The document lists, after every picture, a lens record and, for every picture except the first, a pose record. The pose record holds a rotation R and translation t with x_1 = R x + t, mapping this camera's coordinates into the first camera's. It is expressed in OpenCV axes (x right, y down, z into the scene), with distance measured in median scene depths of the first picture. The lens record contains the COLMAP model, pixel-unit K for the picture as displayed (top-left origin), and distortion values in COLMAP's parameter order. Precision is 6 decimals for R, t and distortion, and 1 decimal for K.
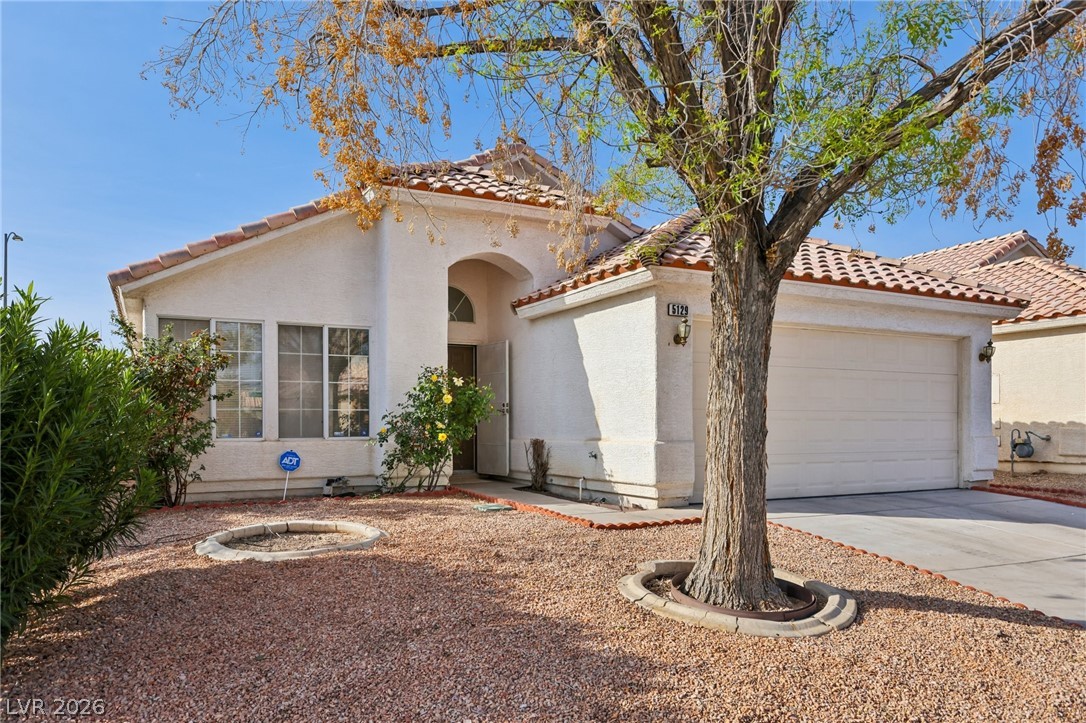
lens RADIAL K [[754.9, 0, 545.0], [0, 754.9, 423.9], [0, 0, 1]] dist [0.011660, -0.009595]
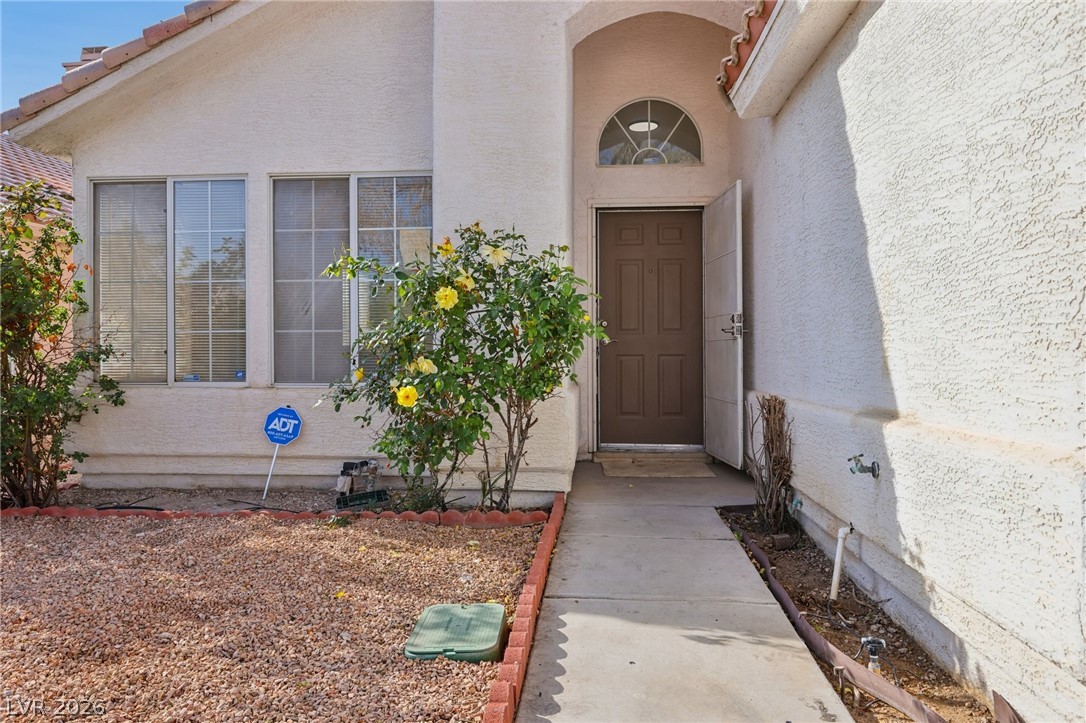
lens RADIAL K [[754.9, 0, 539.2], [0, 754.9, 353.7], [0, 0, 1]] dist [0.011660, -0.009595]
pose [[0.842832, 0.003325, -0.538166, 0.110527], [-0.001419, 0.999991, 0.003956, -0.005097], [0.538174, -0.002571, 0.842830, 0.628523]]
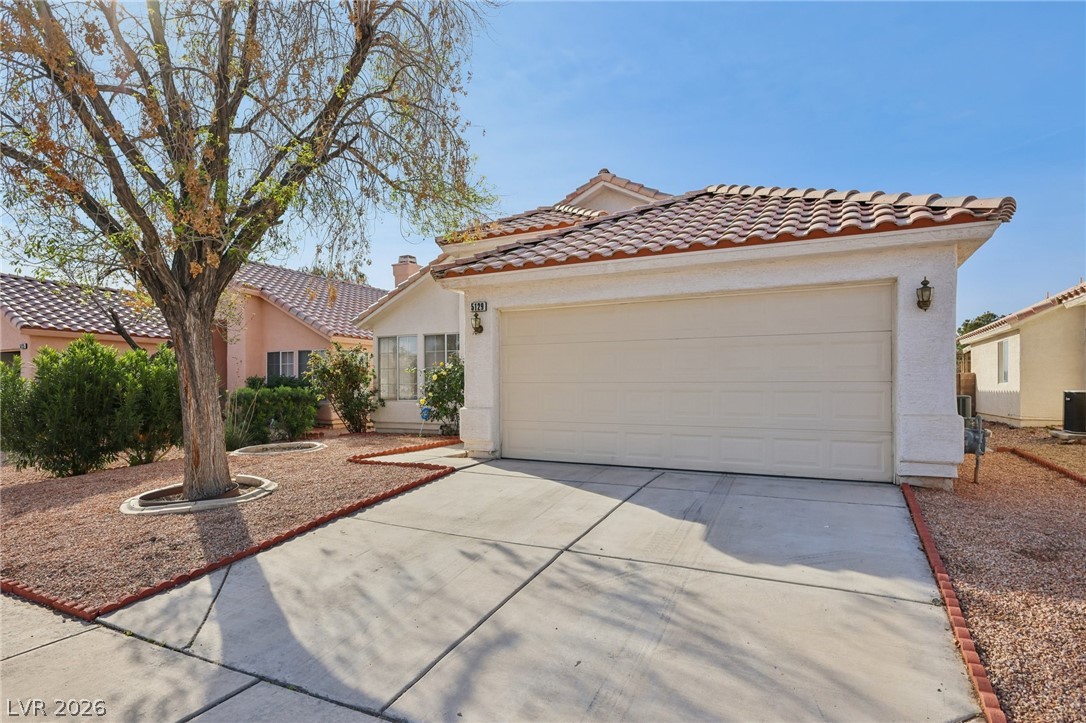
lens RADIAL K [[583.9, 0, 543.9], [0, 583.9, 394.0], [0, 0, 1]] dist [0.008302, -0.001827]
pose [[0.587056, 0.008094, -0.809506, 0.893440], [-0.000435, 0.999953, 0.009683, -0.008824], [0.809547, -0.005333, 0.587032, 0.424011]]
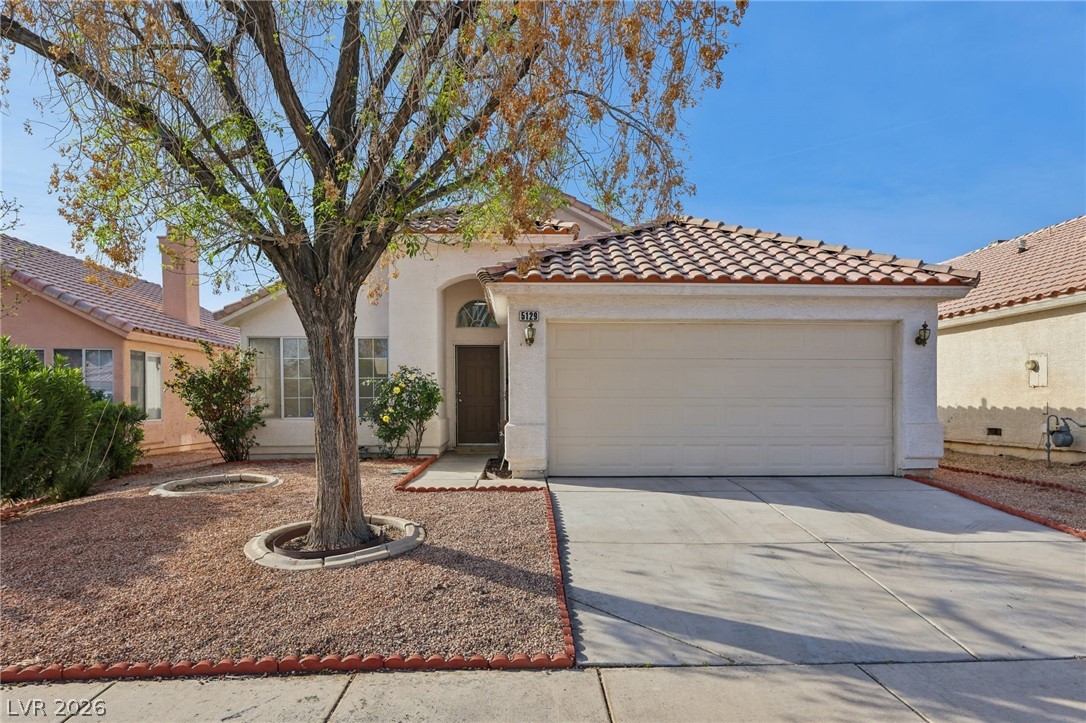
lens RADIAL K [[655.9, 0, 550.0], [0, 655.9, 410.5], [0, 0, 1]] dist [-0.000164, 0.001336]
pose [[0.908568, 0.005629, -0.417699, 0.547673], [-0.000459, 0.999922, 0.012476, -0.010498], [0.417736, -0.011143, 0.908500, 0.048868]]
